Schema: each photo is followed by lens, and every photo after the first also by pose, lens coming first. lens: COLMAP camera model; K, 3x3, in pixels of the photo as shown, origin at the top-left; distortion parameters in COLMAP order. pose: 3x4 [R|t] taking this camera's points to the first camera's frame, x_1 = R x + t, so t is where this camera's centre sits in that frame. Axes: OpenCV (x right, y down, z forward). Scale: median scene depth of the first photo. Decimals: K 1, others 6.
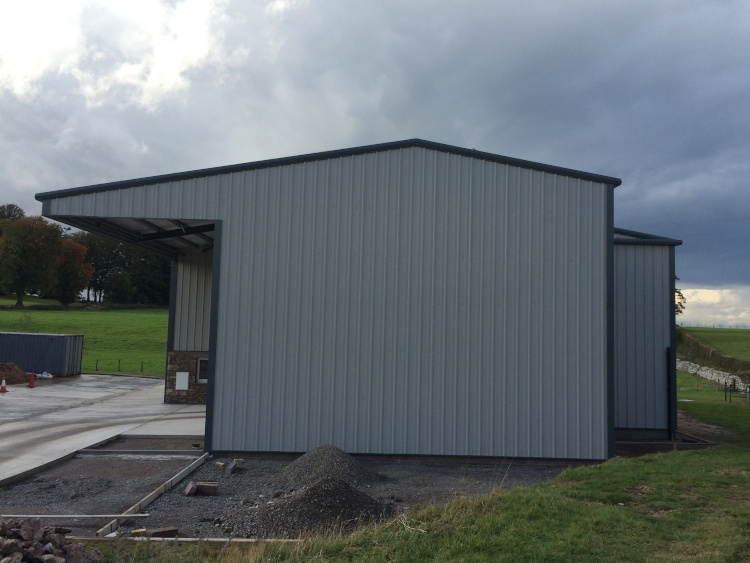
lens RADIAL K [[658.5, 0, 375.0], [0, 658.5, 281.5], [0, 0, 1]] dist [-0.003813, -0.000854]
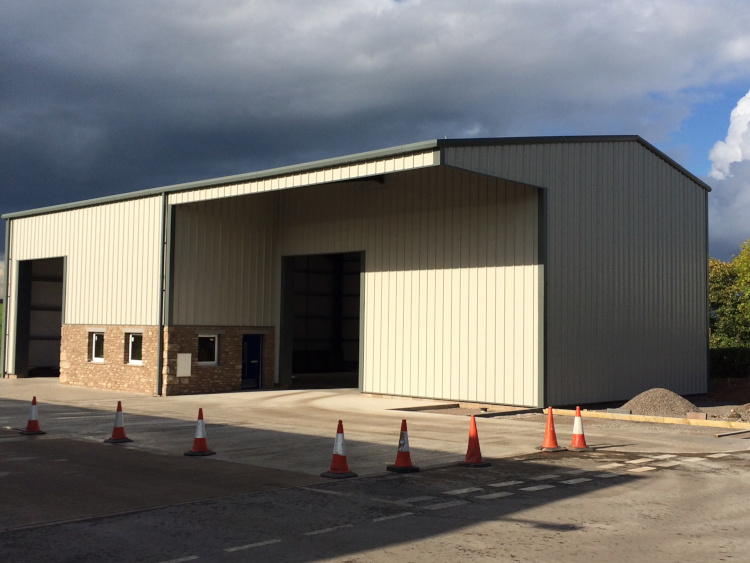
lens RADIAL K [[922.0, 0, 375.0], [0, 922.0, 281.5], [0, 0, 1]] dist [0.073802, -0.011166]
pose [[0.692300, 0.025706, 0.721151, -0.912903], [-0.050327, 0.998652, 0.012716, 0.030705], [-0.719852, -0.045097, 0.692661, 0.107655]]
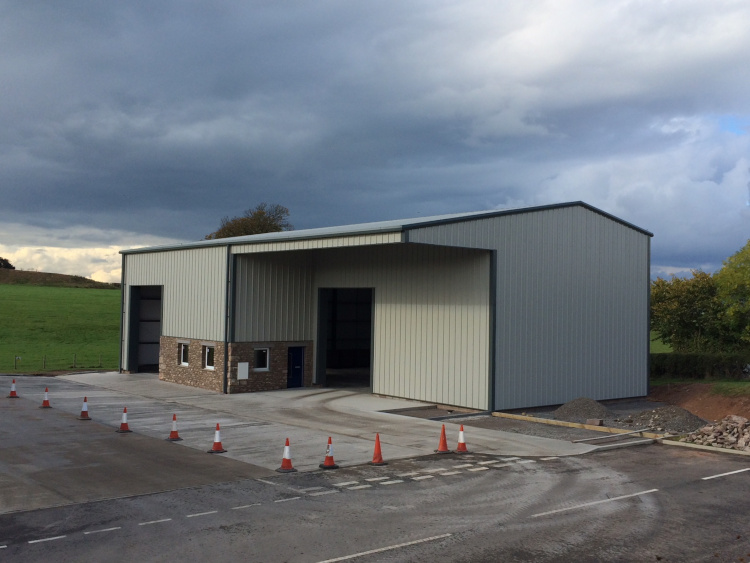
lens RADIAL K [[847.0, 0, 375.0], [0, 847.0, 281.5], [0, 0, 1]] dist [0.071532, -0.005258]
pose [[0.766145, 0.007535, 0.642623, -0.993525], [-0.047080, 0.997903, 0.044429, -0.058180], [-0.640940, -0.064294, 0.764893, -0.144425]]
